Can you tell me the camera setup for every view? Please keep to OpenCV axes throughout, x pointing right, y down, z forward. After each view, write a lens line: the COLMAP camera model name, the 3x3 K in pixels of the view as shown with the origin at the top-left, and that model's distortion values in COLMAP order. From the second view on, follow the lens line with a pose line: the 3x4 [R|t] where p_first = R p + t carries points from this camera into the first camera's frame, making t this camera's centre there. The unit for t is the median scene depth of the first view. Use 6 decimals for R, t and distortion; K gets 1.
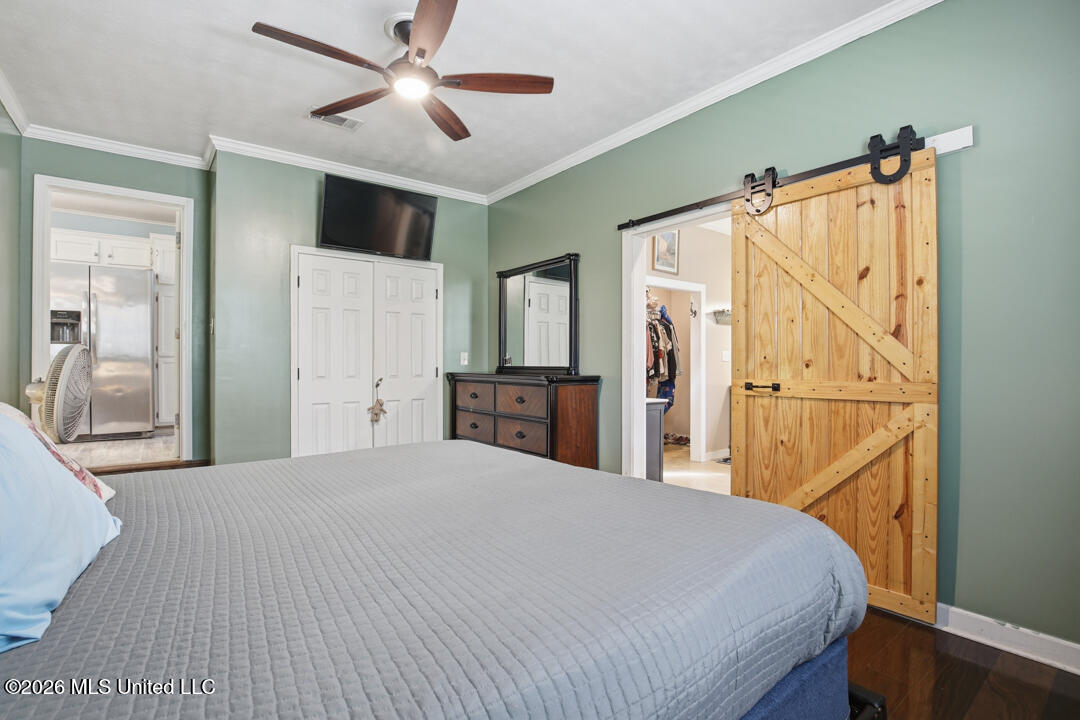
lens RADIAL K [[512.0, 0, 540.0], [0, 512.0, 360.0], [0, 0, 1]] dist [-0.028440, 0.000540]
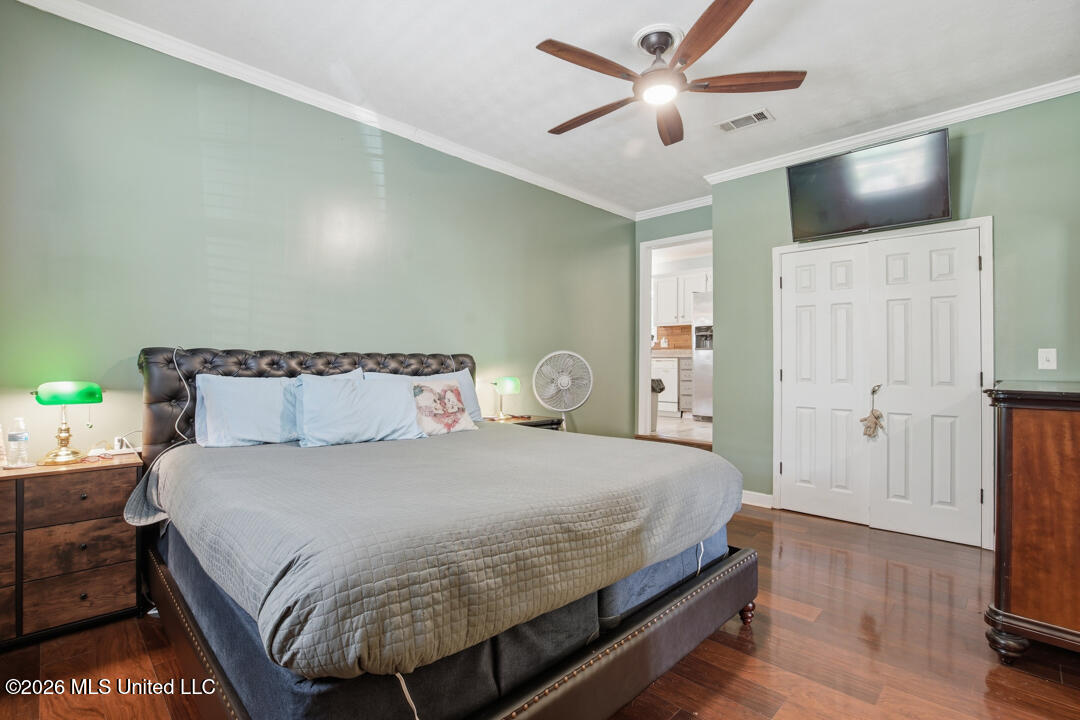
lens RADIAL K [[521.8, 0, 532.0], [0, 521.8, 350.1], [0, 0, 1]] dist [-0.022410, 0.001034]
pose [[0.106195, -0.021936, -0.994103, 0.451084], [-0.003734, 0.999741, -0.022459, 0.002978], [0.994338, 0.006097, 0.106085, 0.380482]]
